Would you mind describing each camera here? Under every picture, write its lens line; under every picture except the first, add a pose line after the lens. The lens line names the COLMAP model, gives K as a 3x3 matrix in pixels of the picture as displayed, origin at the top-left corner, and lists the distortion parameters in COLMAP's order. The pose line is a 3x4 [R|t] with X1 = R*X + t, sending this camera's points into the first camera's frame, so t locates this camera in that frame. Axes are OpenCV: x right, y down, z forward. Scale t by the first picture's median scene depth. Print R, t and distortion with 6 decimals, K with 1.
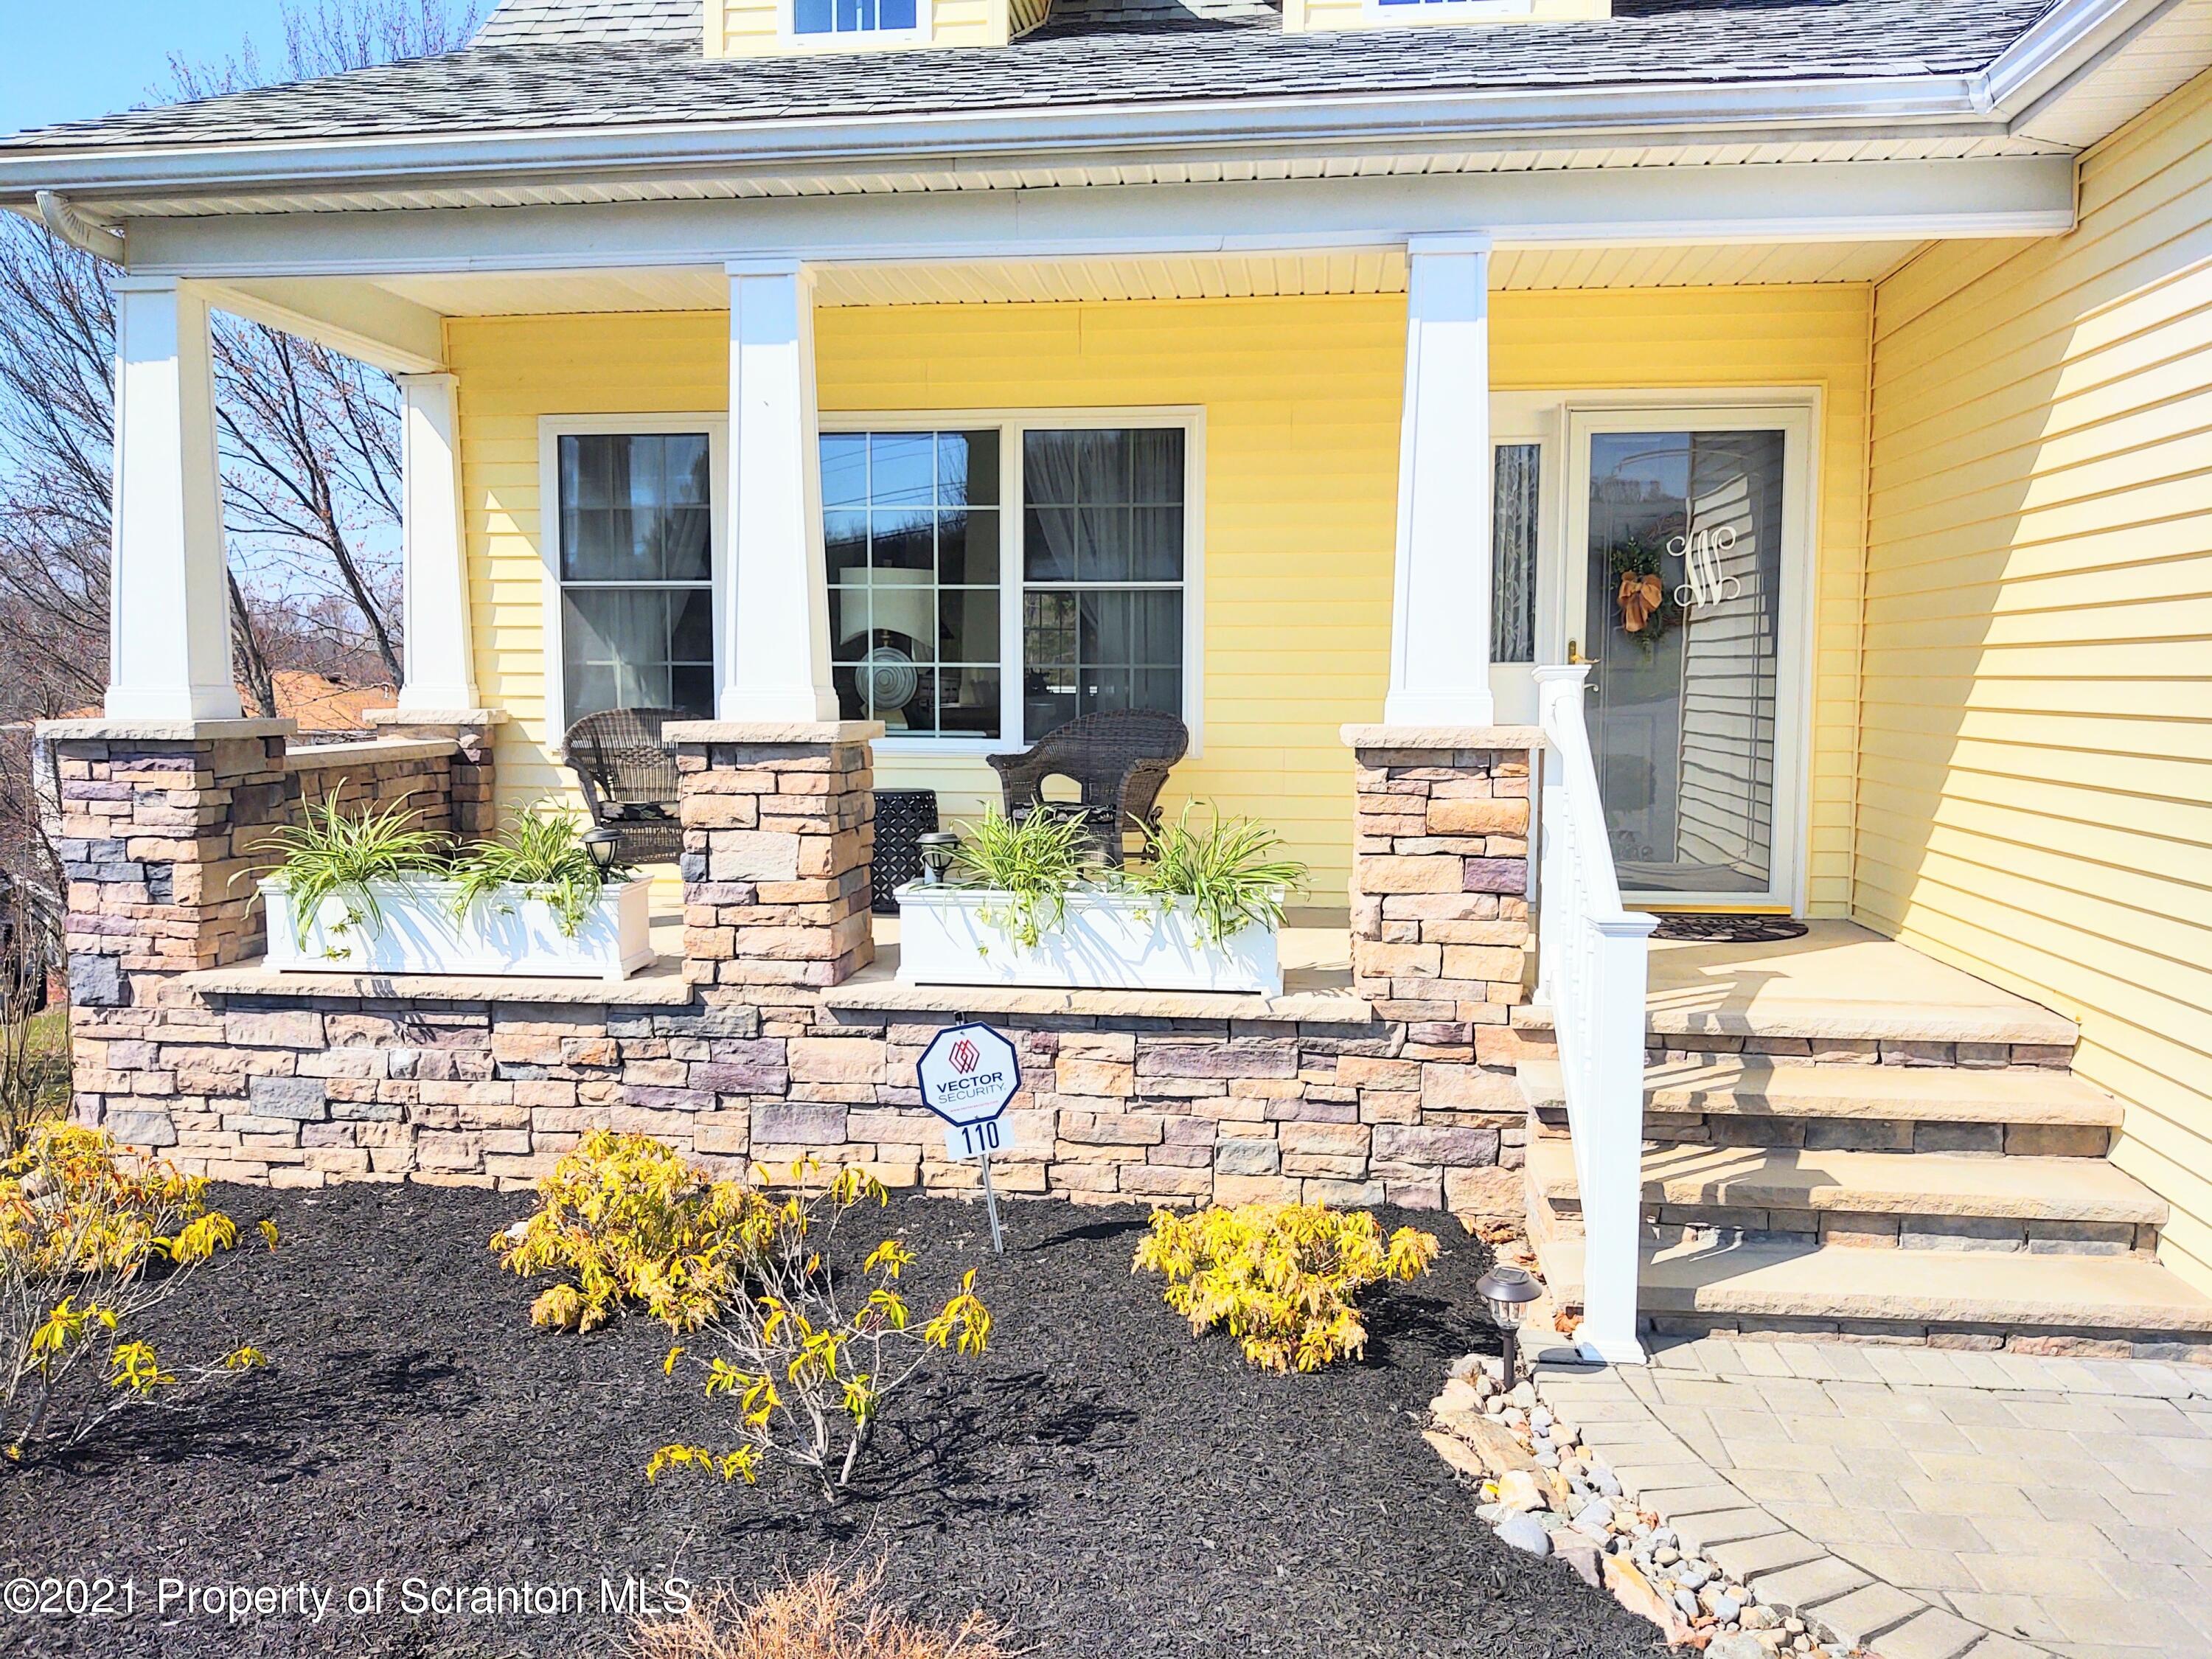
lens RADIAL K [[1674.7, 0, 1097.8], [0, 1674.7, 833.7], [0, 0, 1]] dist [0.042211, -0.072955]
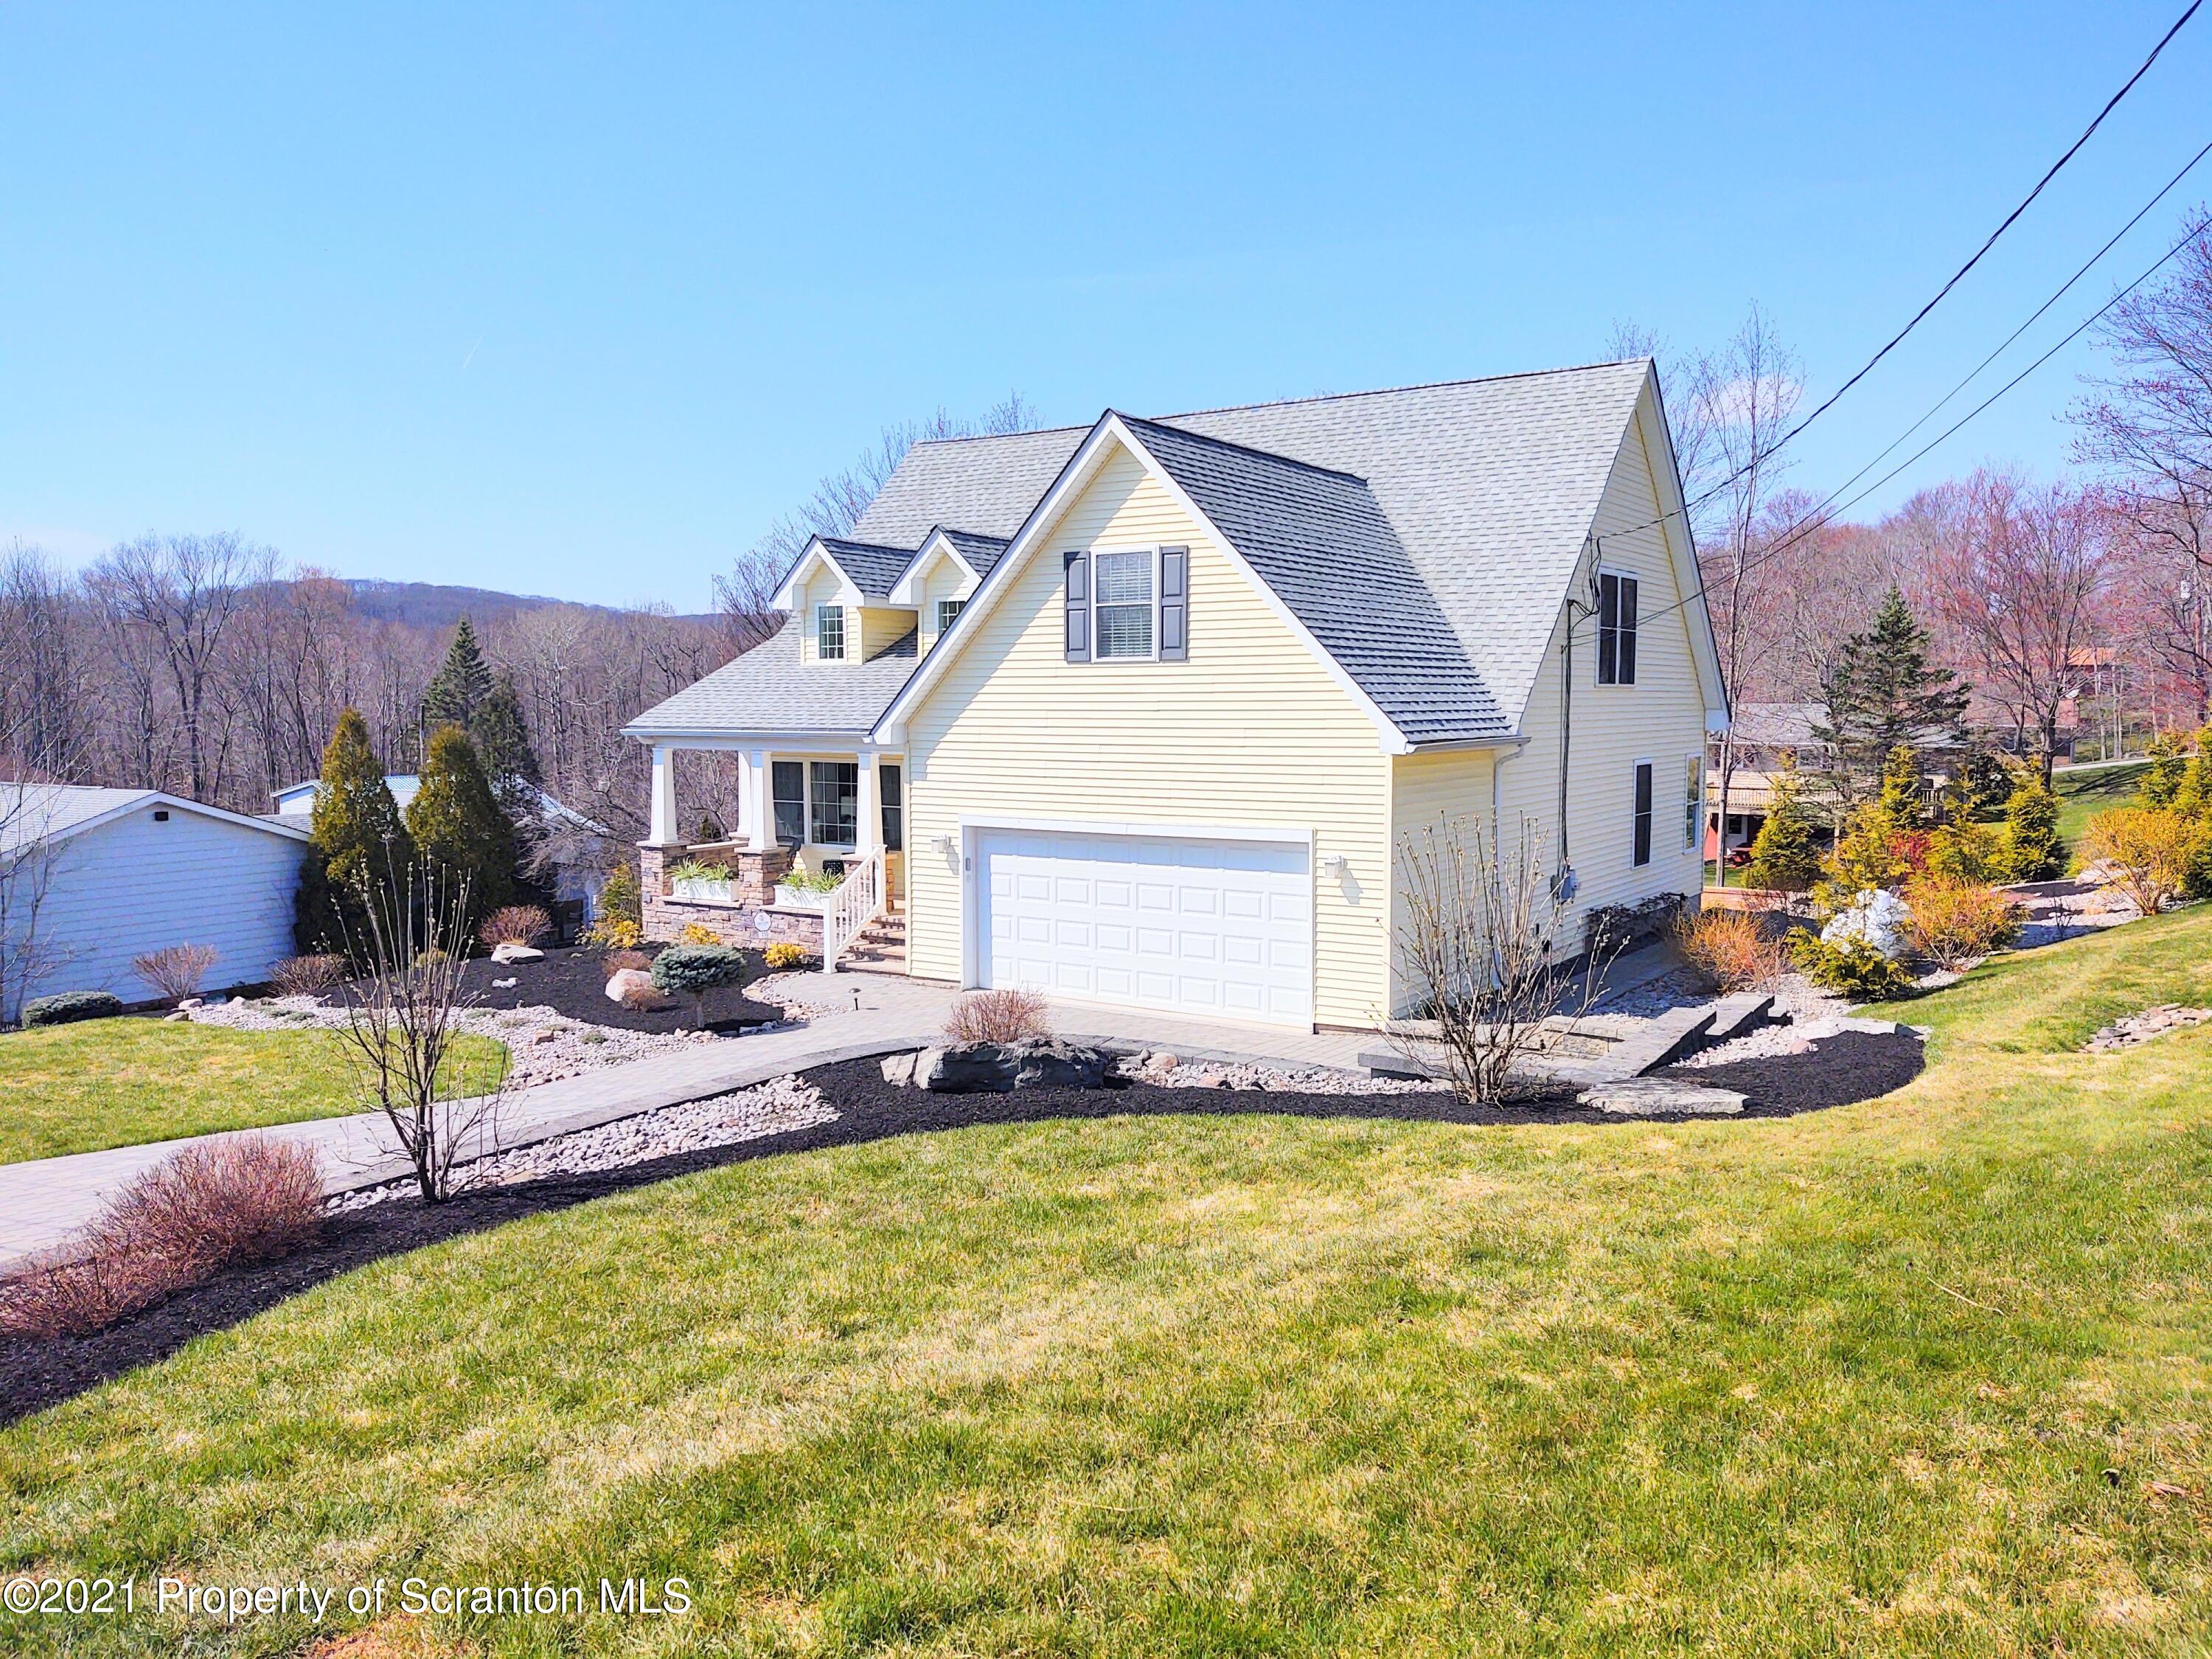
lens RADIAL K [[1625.9, 0, 1106.0], [0, 1625.9, 829.5], [0, 0, 1]] dist [0.035940, -0.006650]
pose [[0.899452, 0.028773, -0.436071, 2.601863], [-0.029833, 0.999545, 0.004418, -0.164199], [0.435999, 0.009035, 0.899902, -2.601784]]
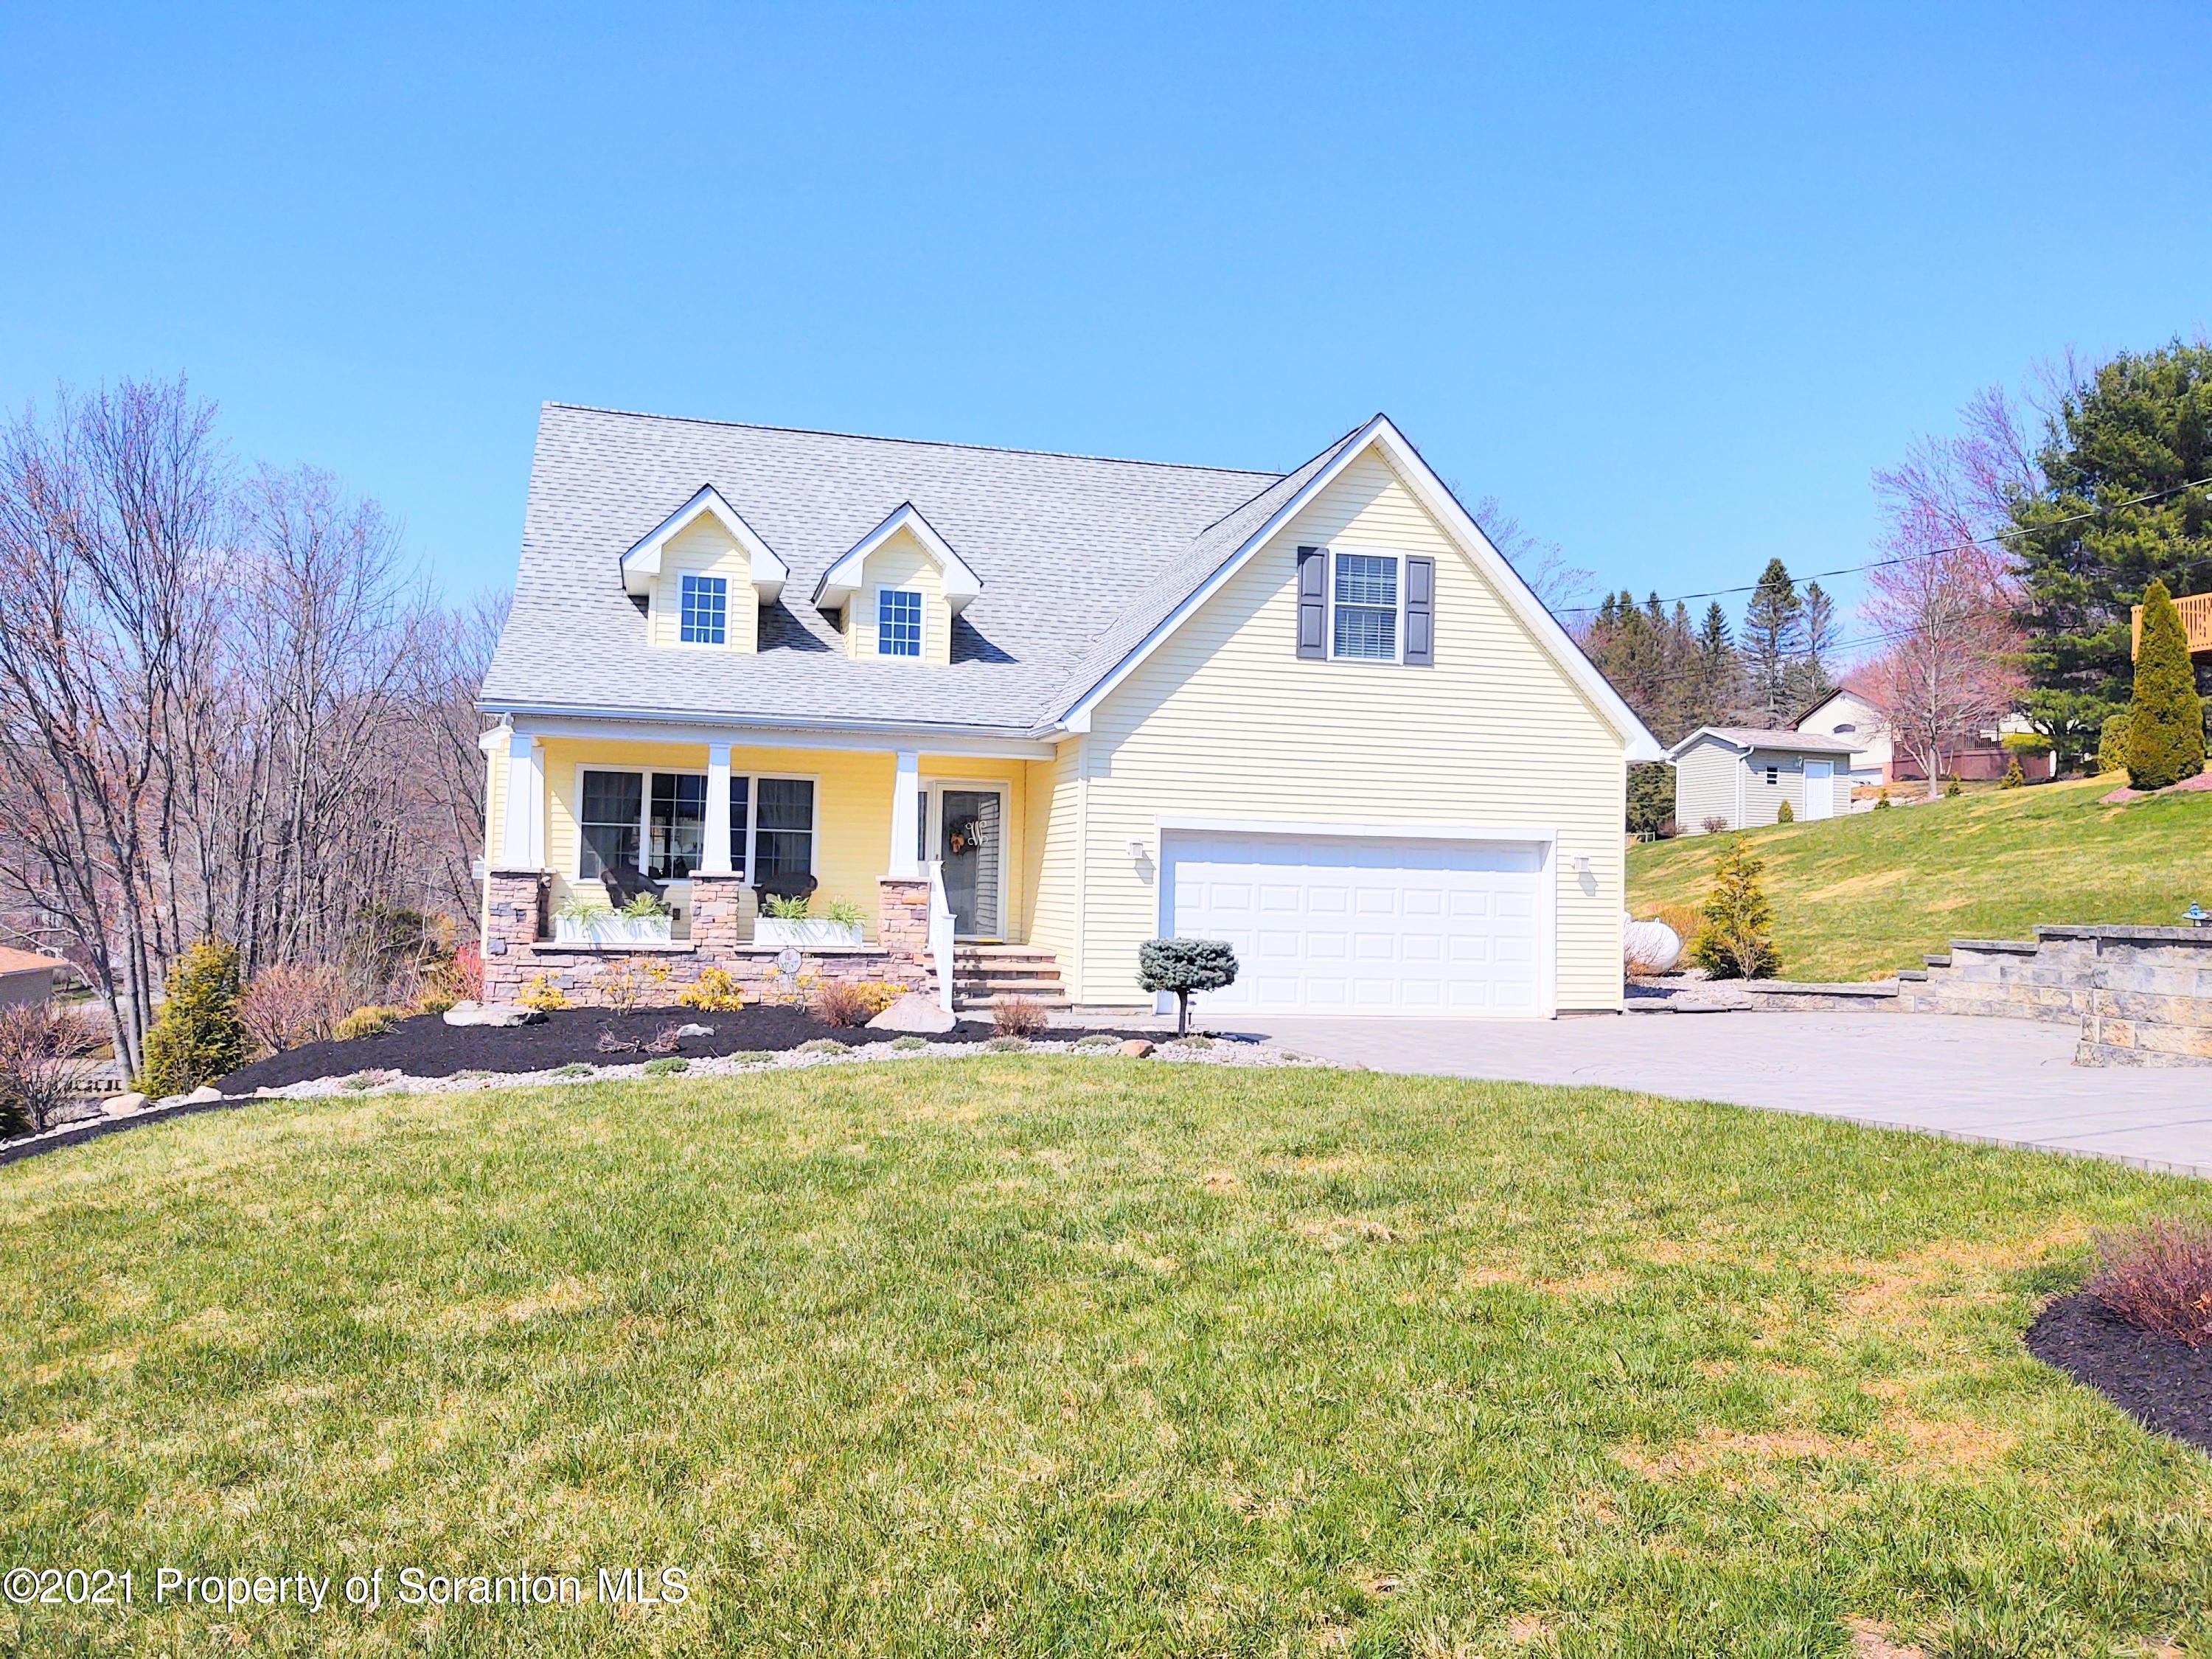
lens RADIAL K [[1699.9, 0, 1106.0], [0, 1699.9, 829.5], [0, 0, 1]] dist [0.094636, -0.161359]
pose [[0.929777, 0.034474, 0.366506, -0.740699], [0.009576, 0.993003, -0.117696, 0.271004], [-0.368000, 0.112941, 0.922941, -2.574392]]
